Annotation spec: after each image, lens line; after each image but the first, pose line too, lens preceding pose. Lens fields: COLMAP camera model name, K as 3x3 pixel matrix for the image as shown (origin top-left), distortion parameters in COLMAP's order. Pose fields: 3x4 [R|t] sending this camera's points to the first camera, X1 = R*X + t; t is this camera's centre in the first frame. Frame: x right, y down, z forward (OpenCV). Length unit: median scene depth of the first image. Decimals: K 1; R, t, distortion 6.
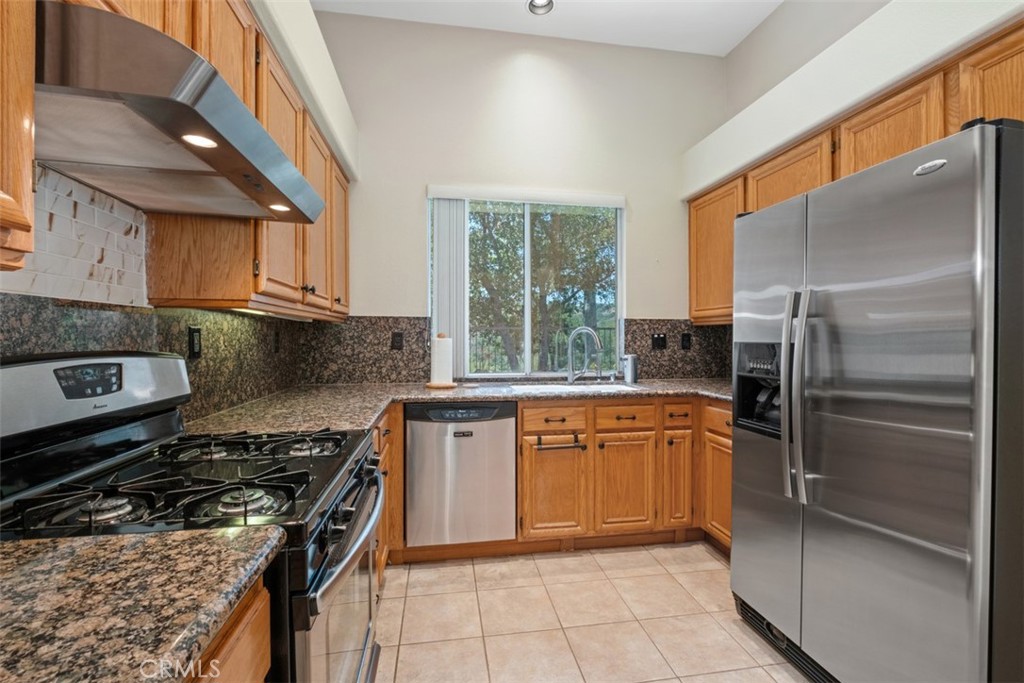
lens RADIAL K [[433.6, 0, 501.7], [0, 433.6, 339.6], [0, 0, 1]] dist [-0.001452, -0.000792]
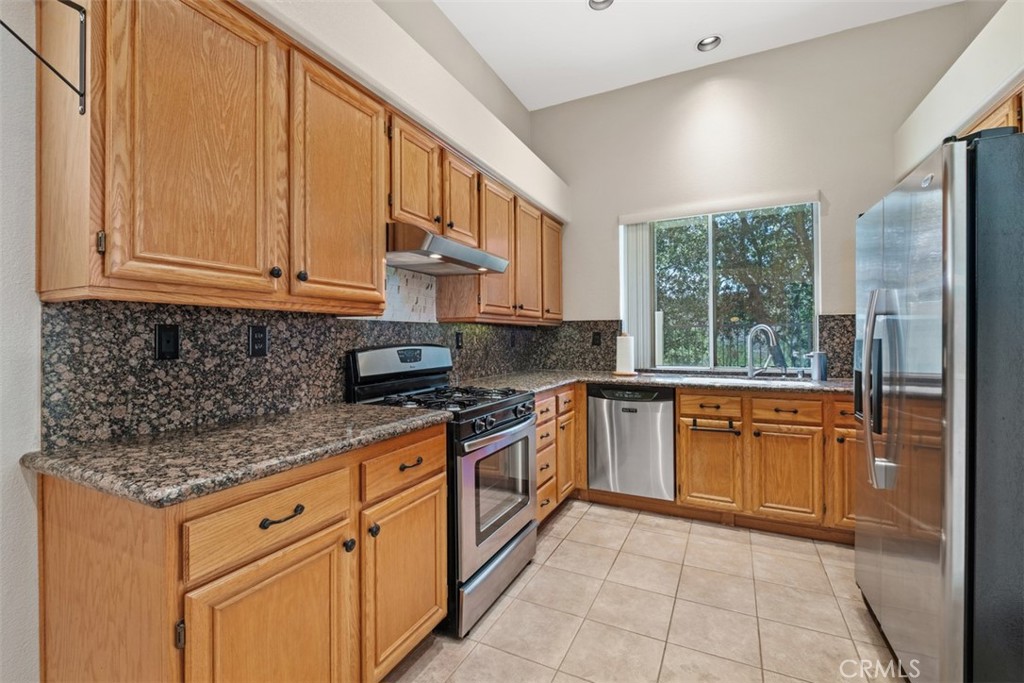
lens RADIAL K [[431.7, 0, 513.6], [0, 431.7, 334.5], [0, 0, 1]] dist [0.001017, -0.000086]
pose [[0.815238, -0.009590, -0.579046, 0.355818], [0.005032, 0.999942, -0.009477, 0.000970], [0.579104, 0.004812, 0.815240, -0.240655]]
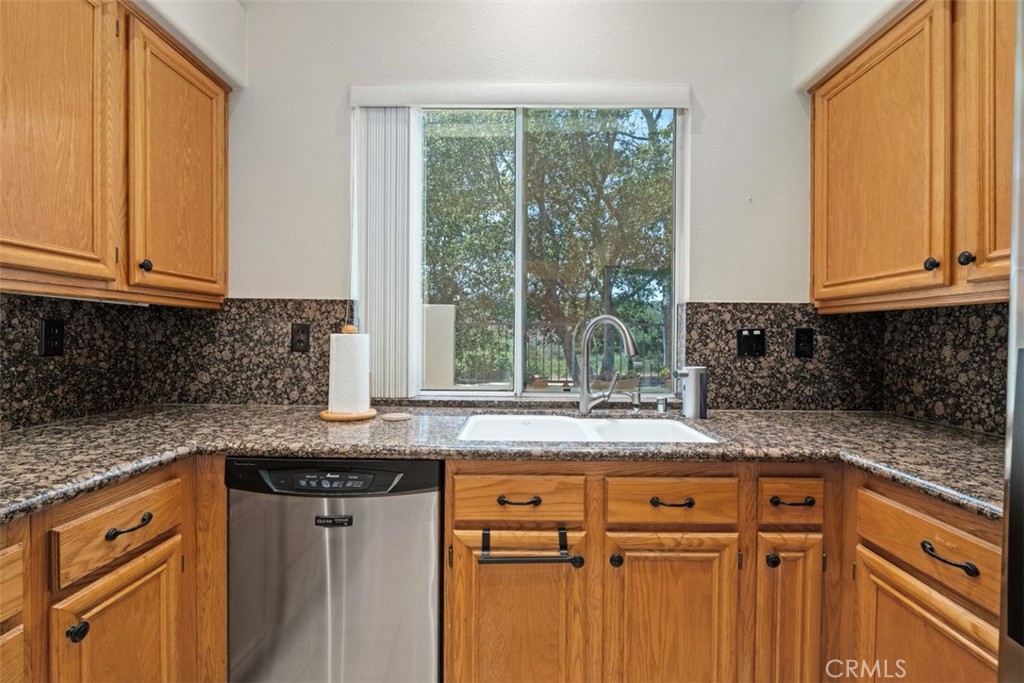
lens RADIAL K [[428.2, 0, 513.8], [0, 428.2, 339.7], [0, 0, 1]] dist [0.000032, -0.000374]
pose [[0.985906, 0.008265, -0.167095, 0.191113], [-0.007638, 0.999961, 0.004394, 0.000268], [0.167124, -0.003056, 0.985931, 0.504198]]
